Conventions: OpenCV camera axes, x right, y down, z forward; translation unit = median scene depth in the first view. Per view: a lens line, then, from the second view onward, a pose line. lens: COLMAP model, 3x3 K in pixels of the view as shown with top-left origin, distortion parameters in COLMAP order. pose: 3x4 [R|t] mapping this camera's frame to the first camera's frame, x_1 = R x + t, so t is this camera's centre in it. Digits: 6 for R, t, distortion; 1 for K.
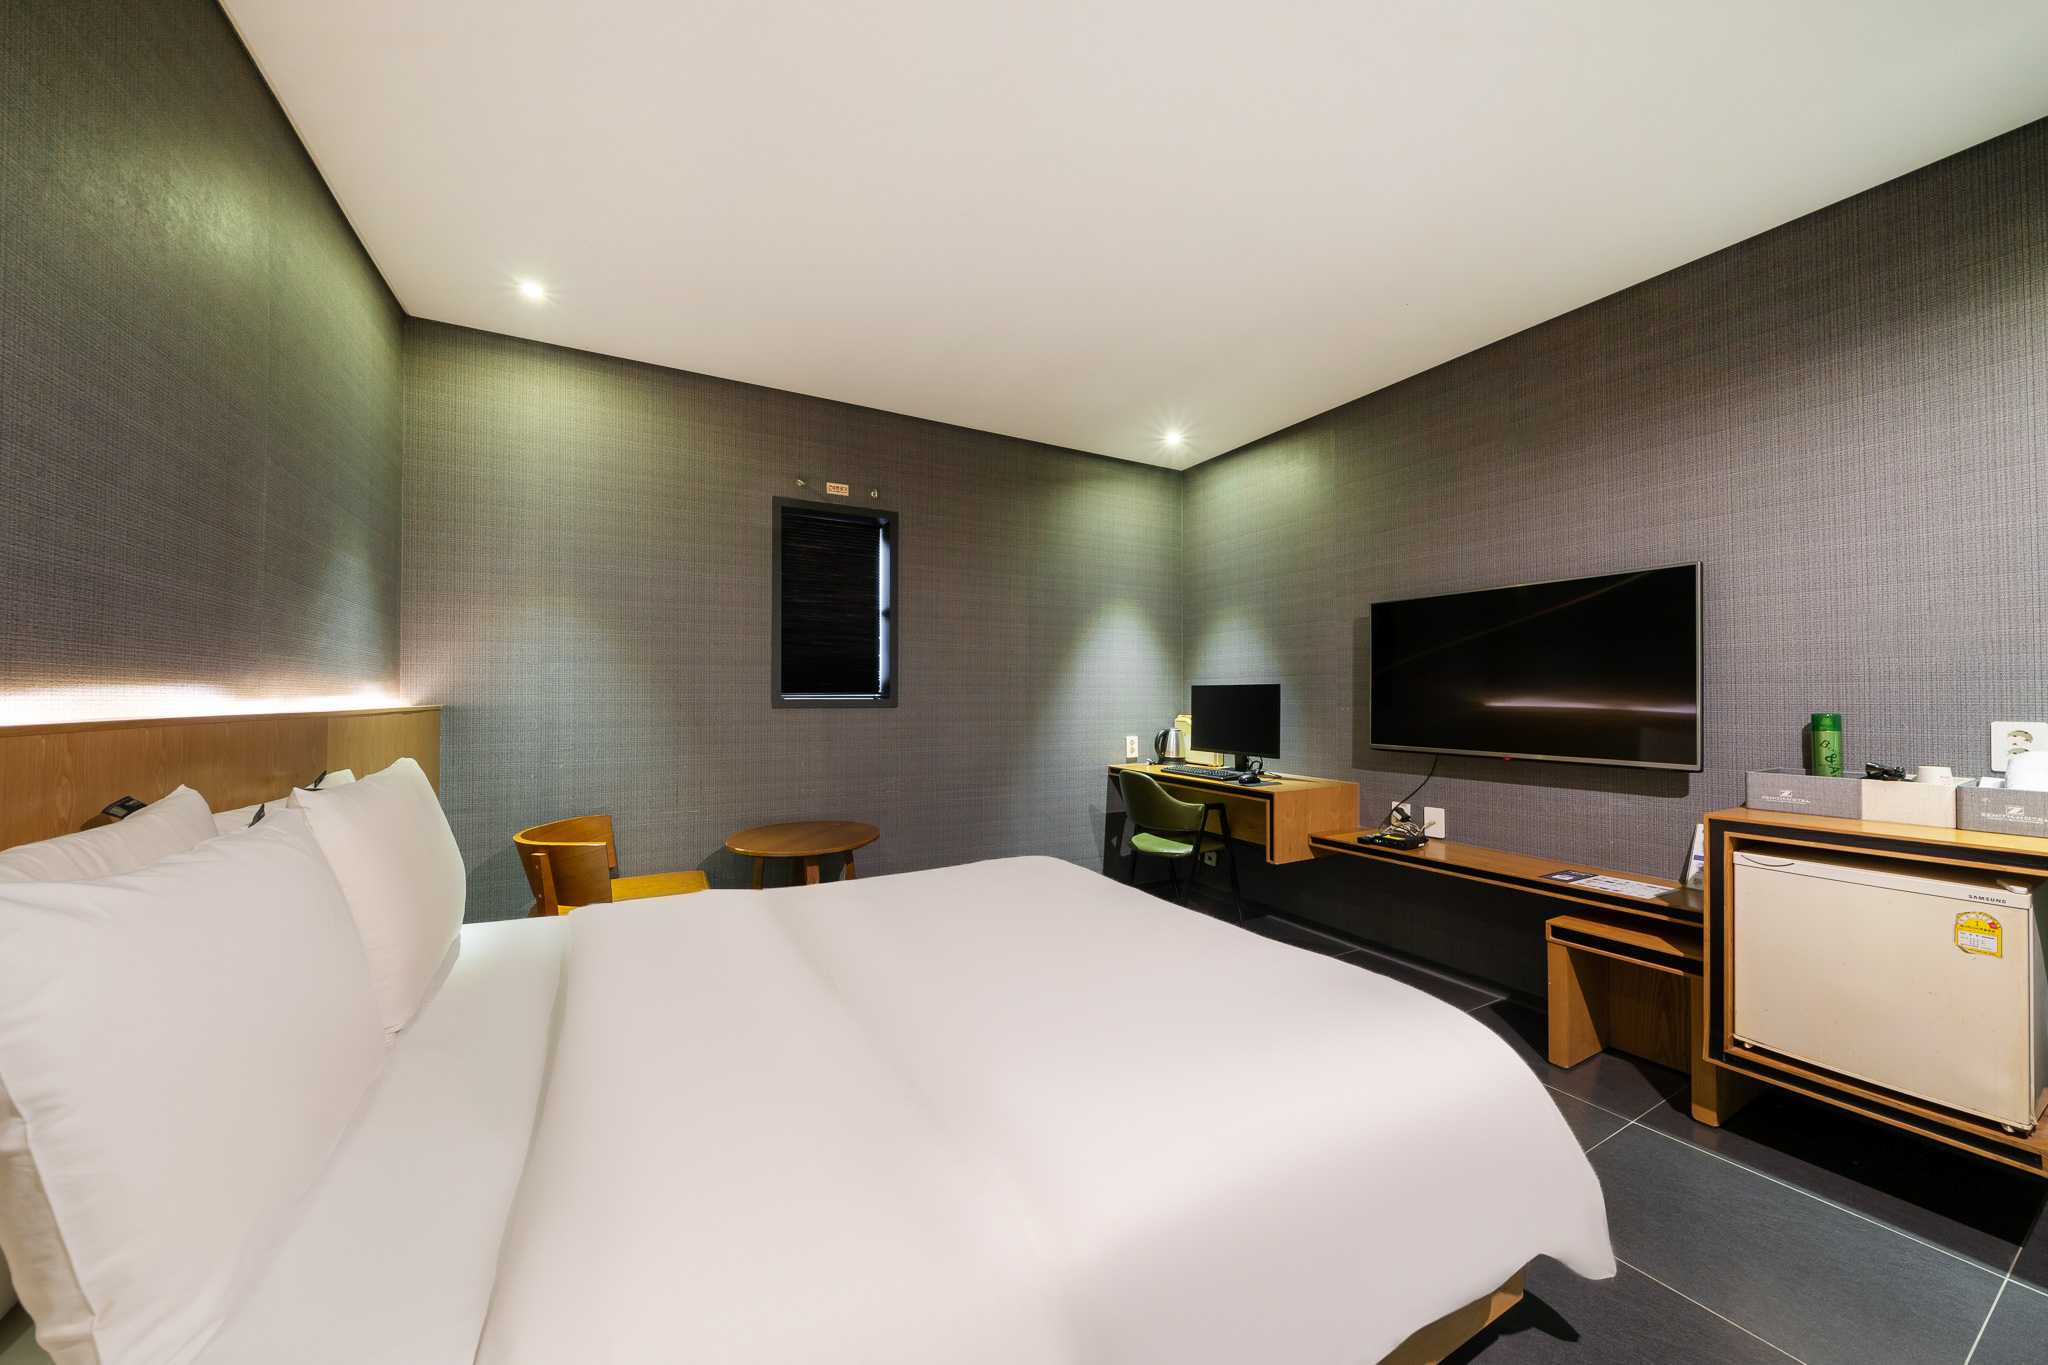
lens RADIAL K [[701.8, 0, 1018.6], [0, 701.8, 689.9], [0, 0, 1]] dist [0.001738, 0.000133]
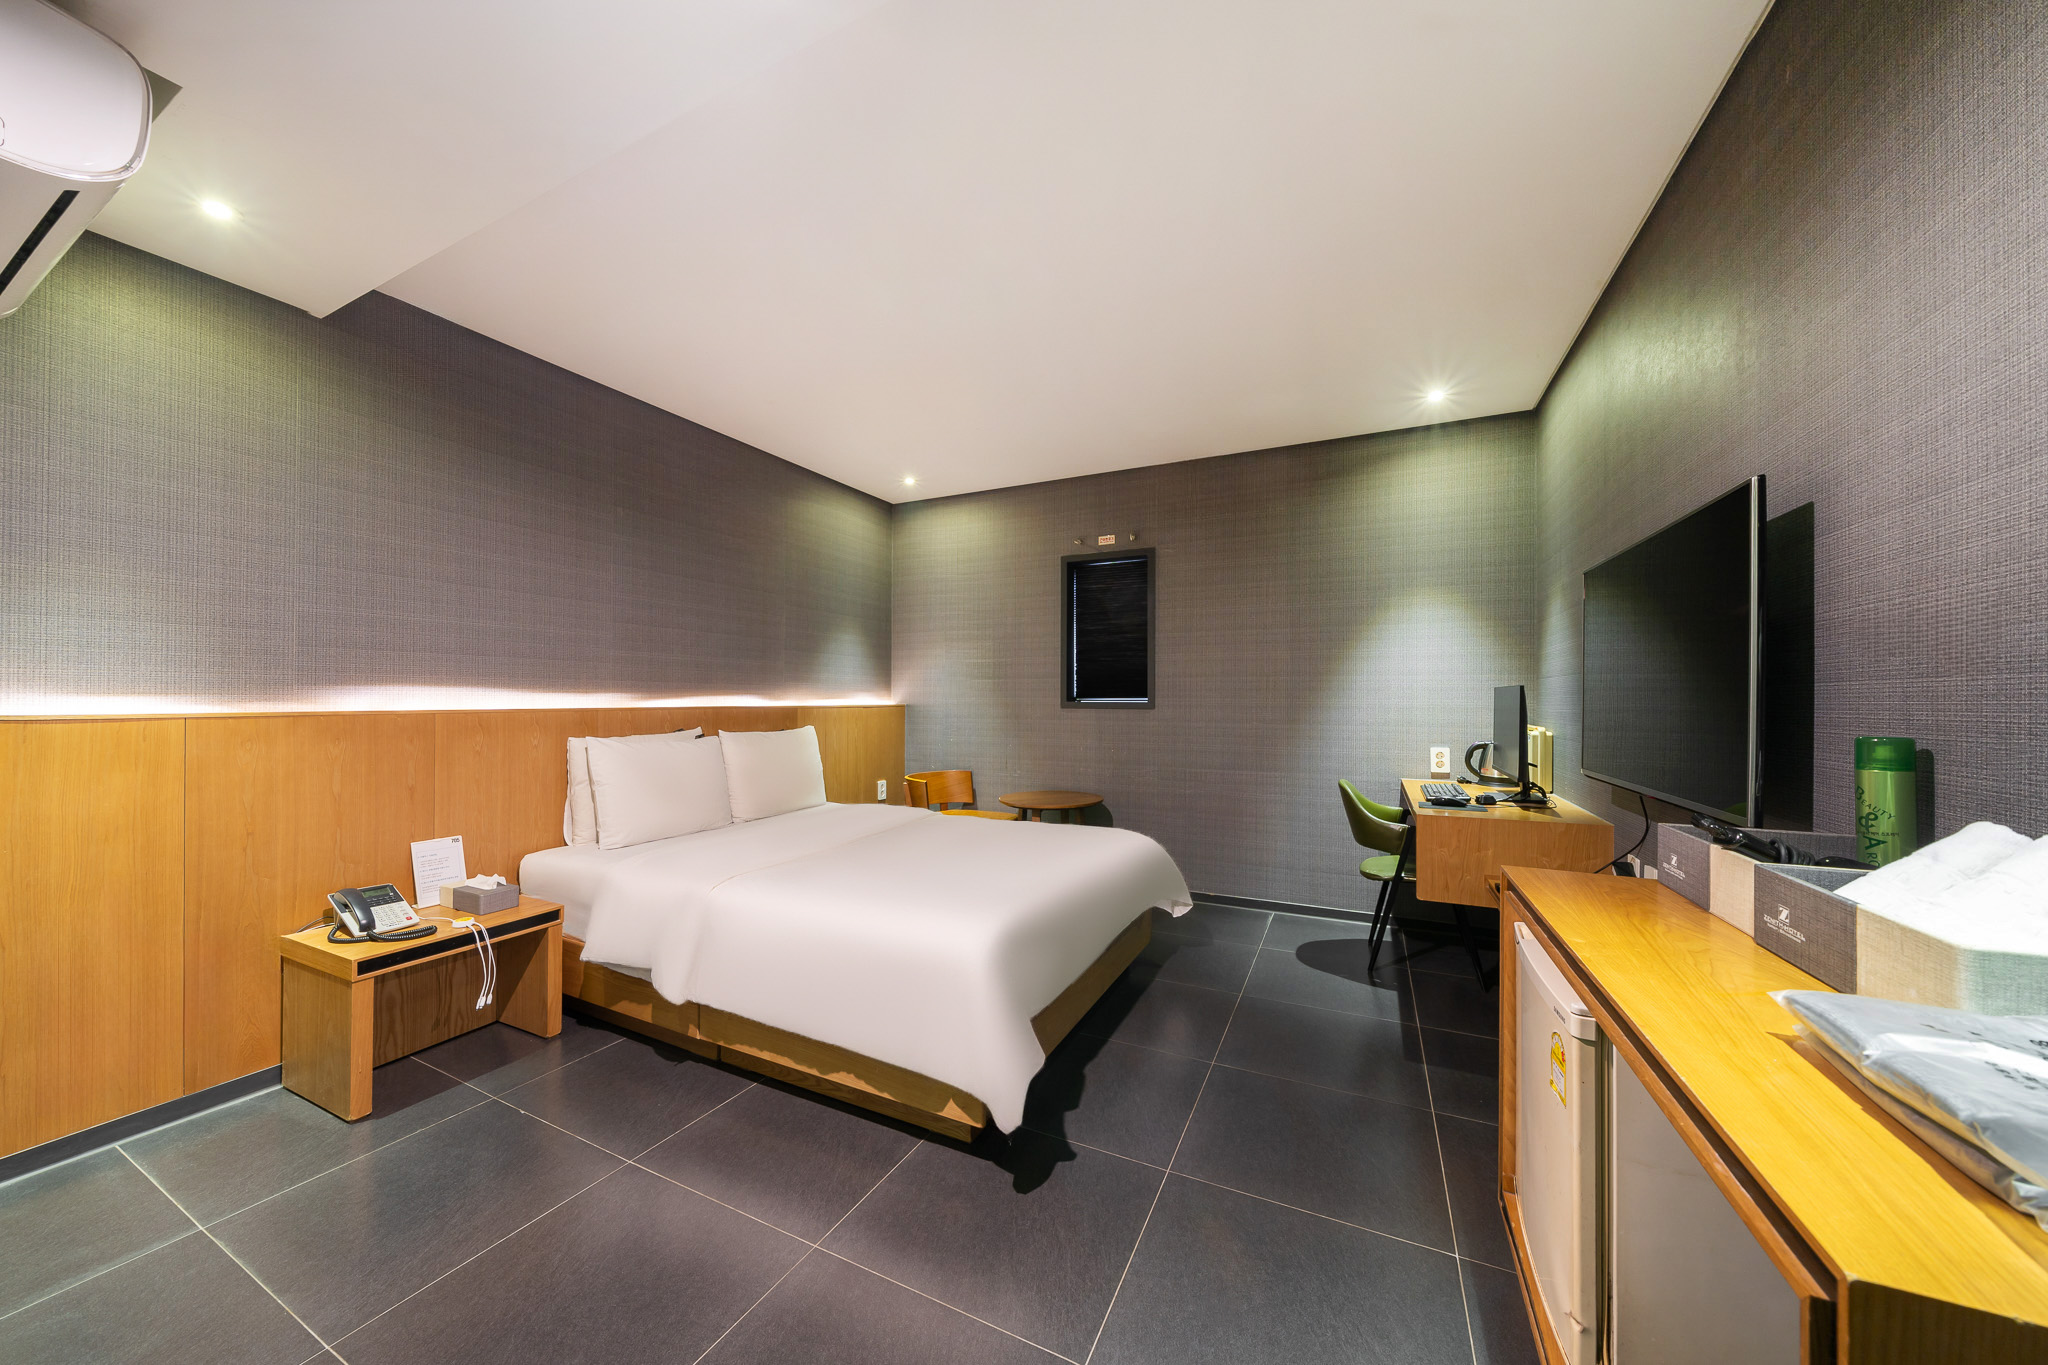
lens RADIAL K [[701.8, 0, 1018.6], [0, 701.8, 689.9], [0, 0, 1]] dist [0.001738, 0.000133]
pose [[0.577240, -0.009809, -0.816516, 0.705500], [0.005471, 0.999952, -0.008145, 0.000641], [0.816556, 0.000234, 0.577266, 0.117145]]
